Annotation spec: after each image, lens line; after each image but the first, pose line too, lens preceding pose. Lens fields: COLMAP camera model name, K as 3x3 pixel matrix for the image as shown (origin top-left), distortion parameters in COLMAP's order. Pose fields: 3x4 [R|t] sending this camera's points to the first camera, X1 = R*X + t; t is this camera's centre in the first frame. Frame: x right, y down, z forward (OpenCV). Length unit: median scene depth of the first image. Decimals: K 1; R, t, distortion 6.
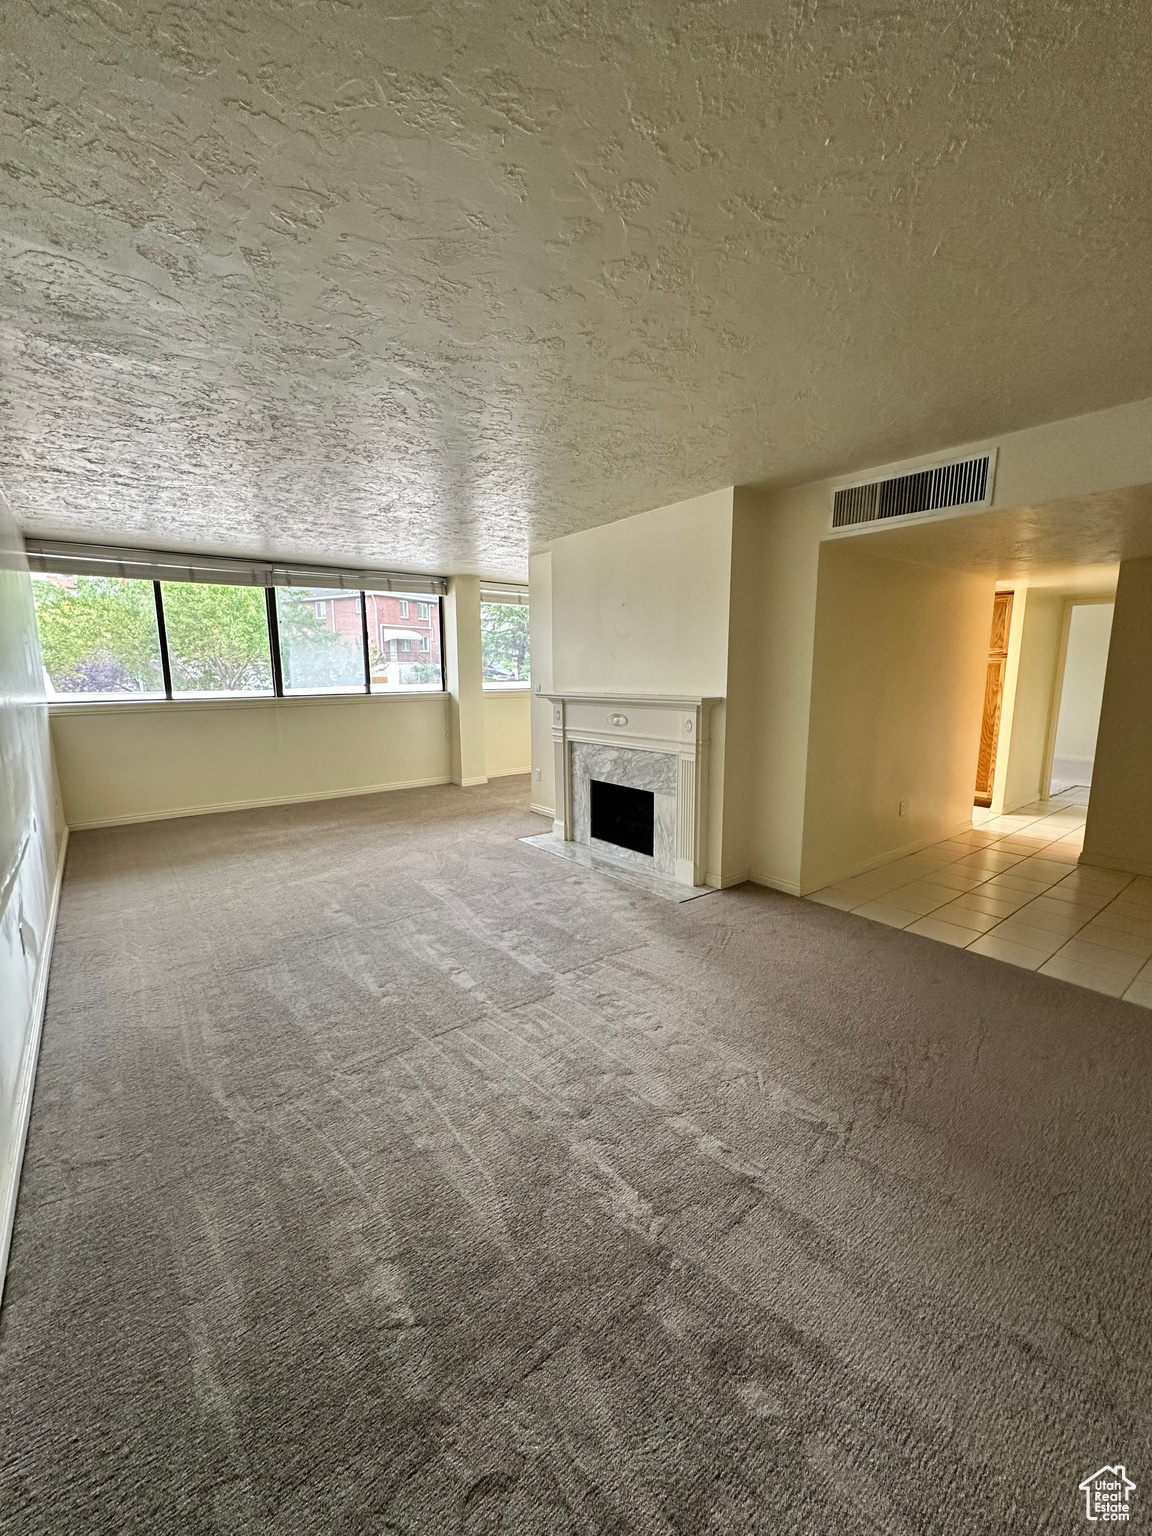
lens RADIAL K [[614.0, 0, 576.4], [0, 614.0, 771.9], [0, 0, 1]] dist [-0.003461, -0.000012]
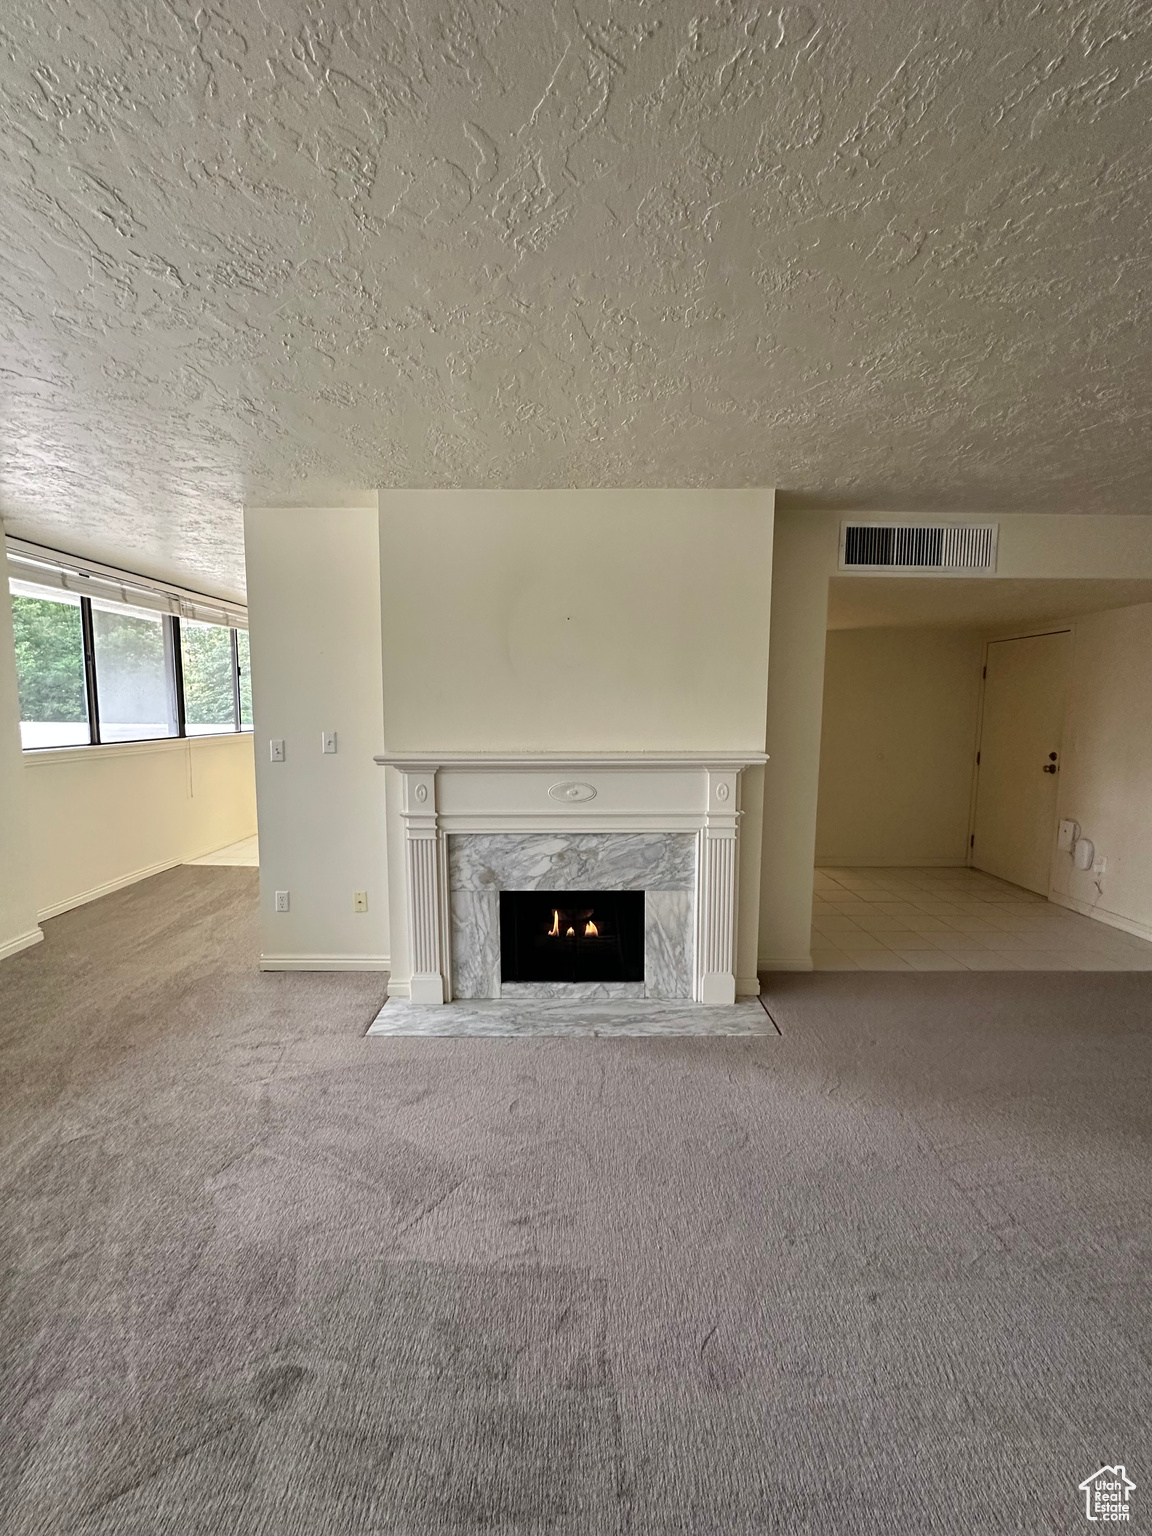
lens RADIAL K [[614.0, 0, 570.2], [0, 614.0, 766.6], [0, 0, 1]] dist [-0.003461, -0.000012]
pose [[0.609971, -0.072698, 0.789082, -0.429085], [0.124272, 0.992237, -0.004650, -0.104680], [-0.782619, 0.100897, 0.614270, 0.575750]]
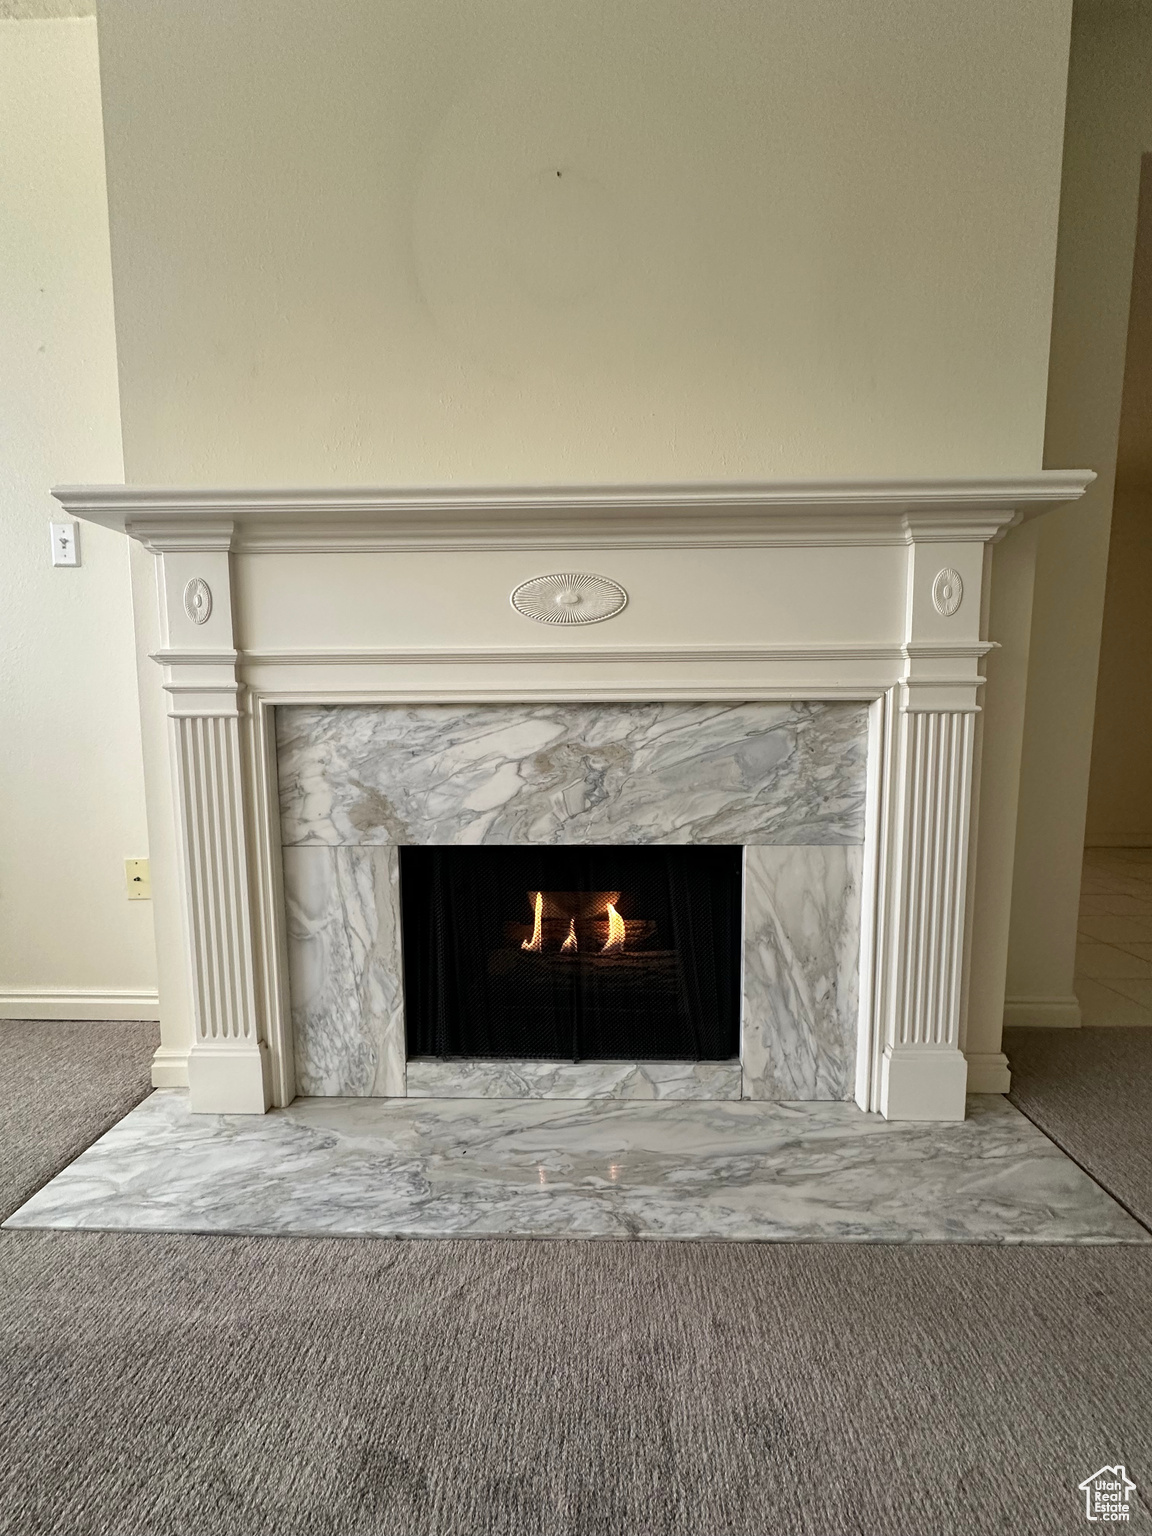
lens RADIAL K [[614.0, 0, 572.5], [0, 614.0, 765.5], [0, 0, 1]] dist [-0.003461, -0.000012]
pose [[0.625426, -0.064731, 0.777594, -0.137187], [0.125234, 0.991961, -0.018151, -0.008141], [-0.770168, 0.108733, 0.628505, 0.807667]]
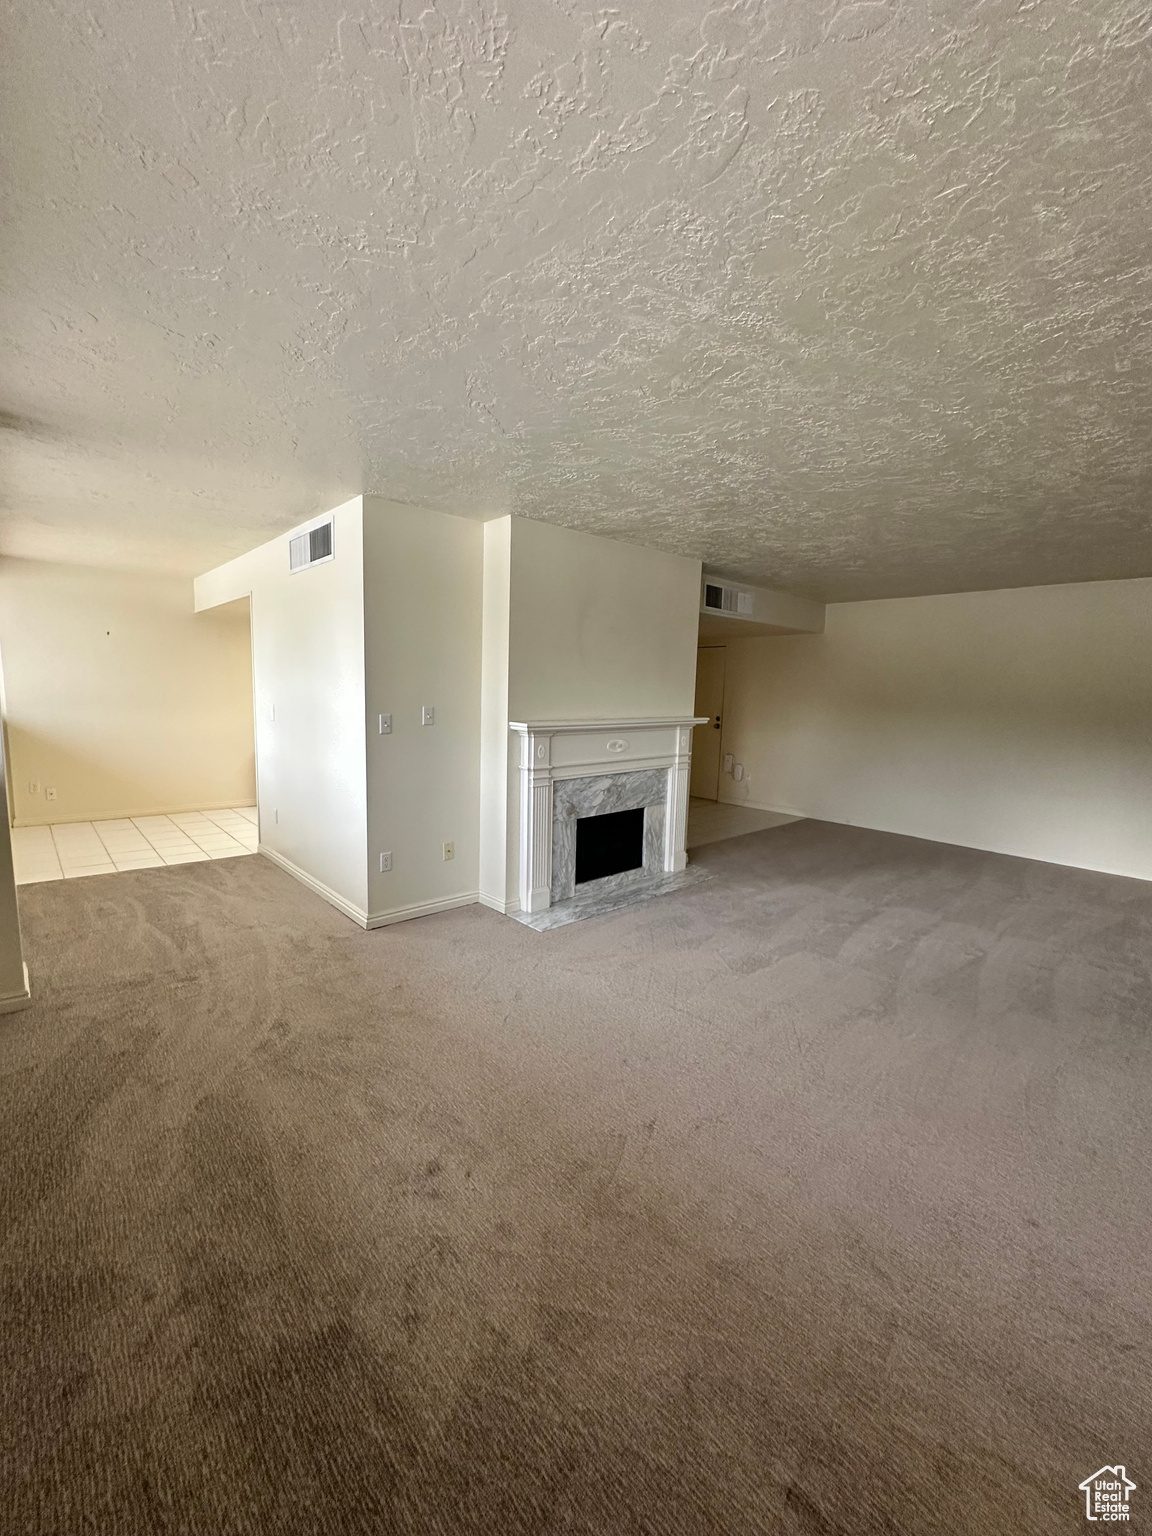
lens RADIAL K [[614.0, 0, 579.7], [0, 614.0, 769.1], [0, 0, 1]] dist [-0.003461, -0.000012]
pose [[-0.077349, -0.131216, 0.988332, -0.857693], [0.136861, 0.980520, 0.140890, -0.186061], [-0.987566, 0.146161, -0.057884, 1.078729]]
